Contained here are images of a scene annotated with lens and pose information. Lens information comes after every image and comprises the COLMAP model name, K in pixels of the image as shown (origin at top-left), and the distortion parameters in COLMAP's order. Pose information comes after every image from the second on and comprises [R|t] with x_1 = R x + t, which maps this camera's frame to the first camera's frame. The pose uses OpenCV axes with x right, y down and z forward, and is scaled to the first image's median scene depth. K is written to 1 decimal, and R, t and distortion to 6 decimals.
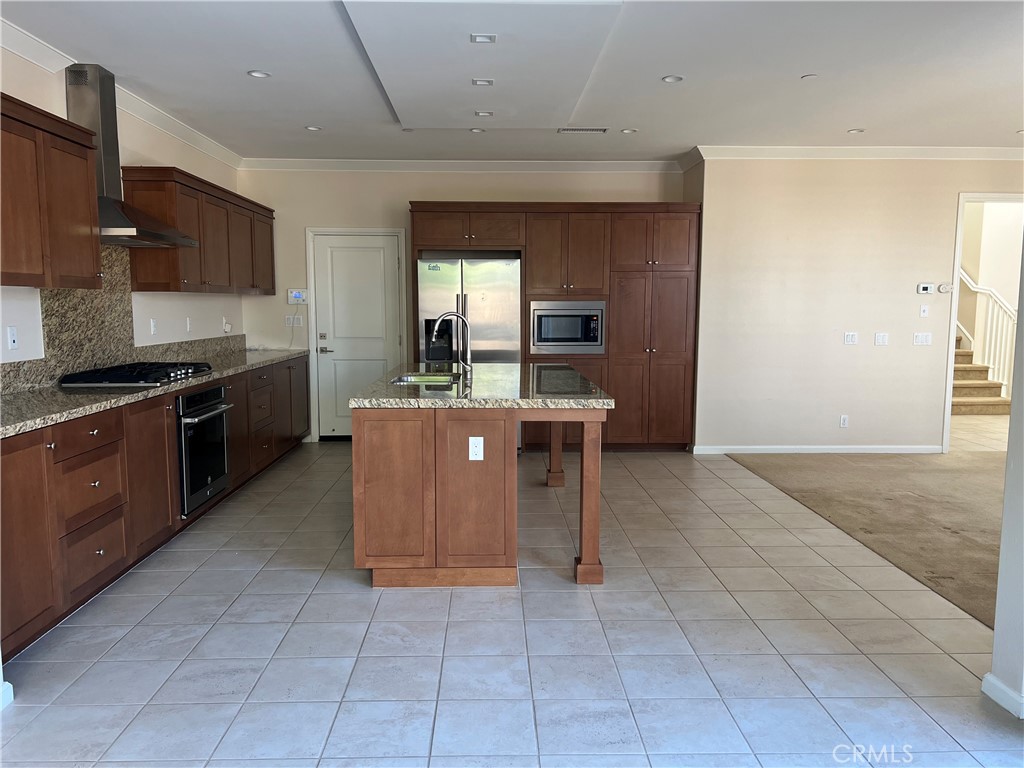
lens RADIAL K [[769.8, 0, 516.1], [0, 769.8, 387.6], [0, 0, 1]] dist [0.022688, -0.015143]
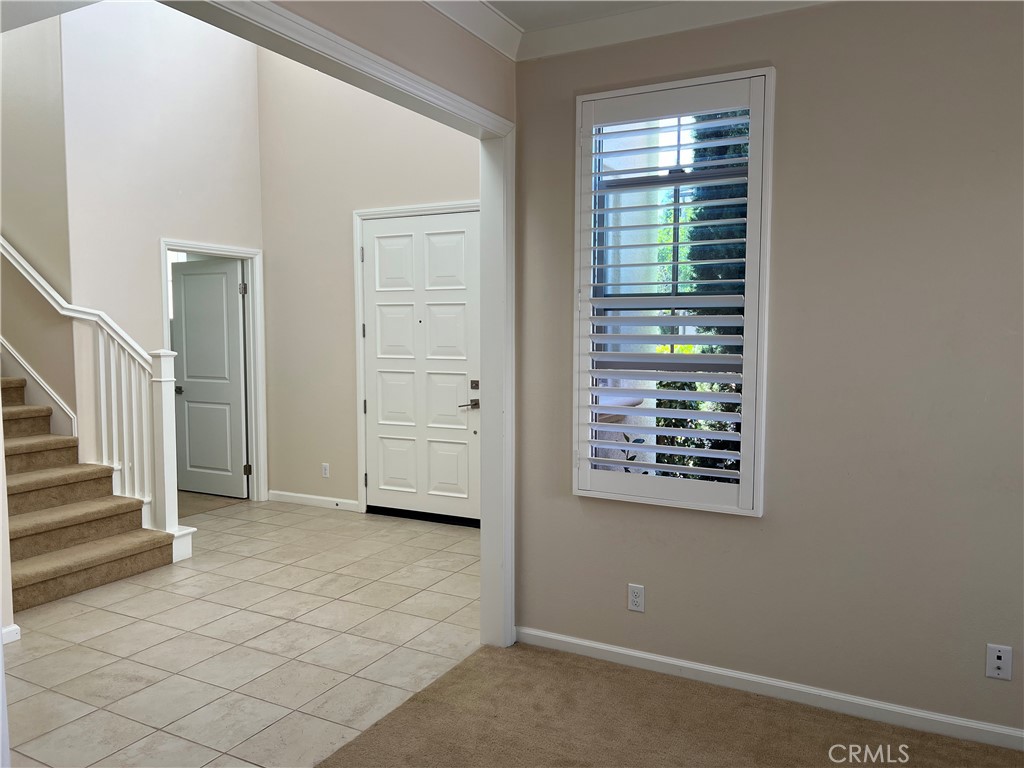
lens RADIAL K [[769.8, 0, 510.4], [0, 769.8, 385.7], [0, 0, 1]] dist [0.022688, -0.015143]
pose [[0.502543, -0.067414, 0.861920, 0.314221], [0.102375, 0.994581, 0.018100, -0.062383], [-0.858469, 0.079143, 0.506721, 0.524810]]
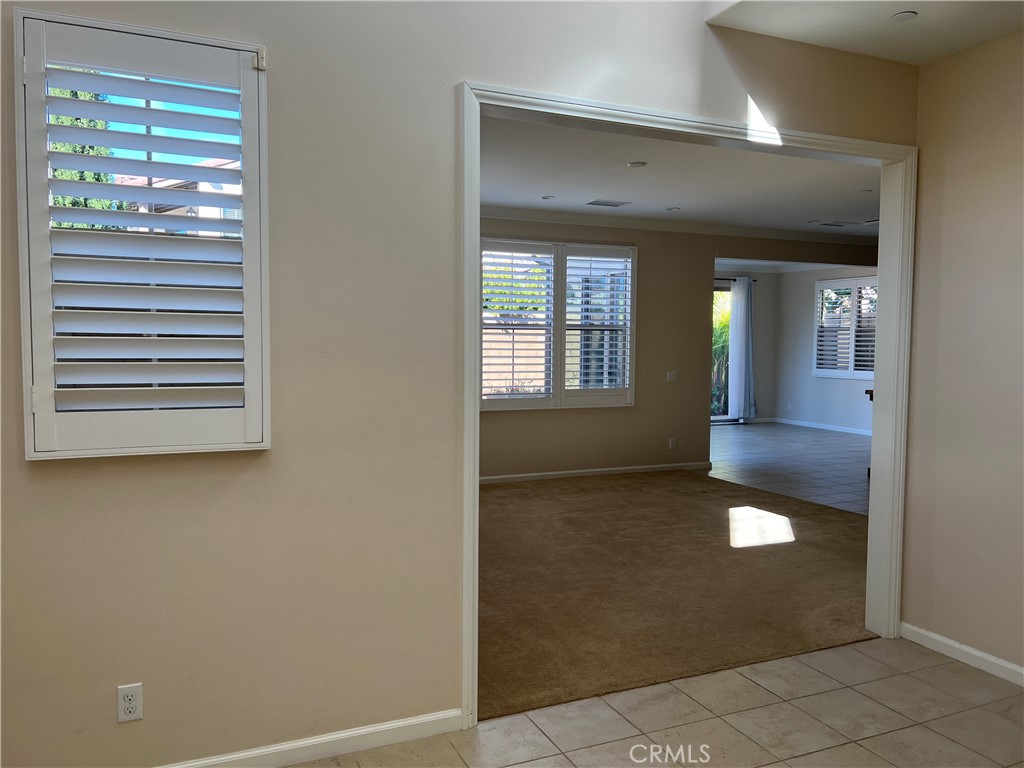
lens RADIAL K [[769.8, 0, 510.8], [0, 769.8, 394.3], [0, 0, 1]] dist [0.022688, -0.015143]
pose [[-0.929316, 0.016917, -0.368897, 0.643481], [-0.050455, 0.983766, 0.172218, -0.103863], [0.365822, 0.178657, -0.913376, 0.908304]]
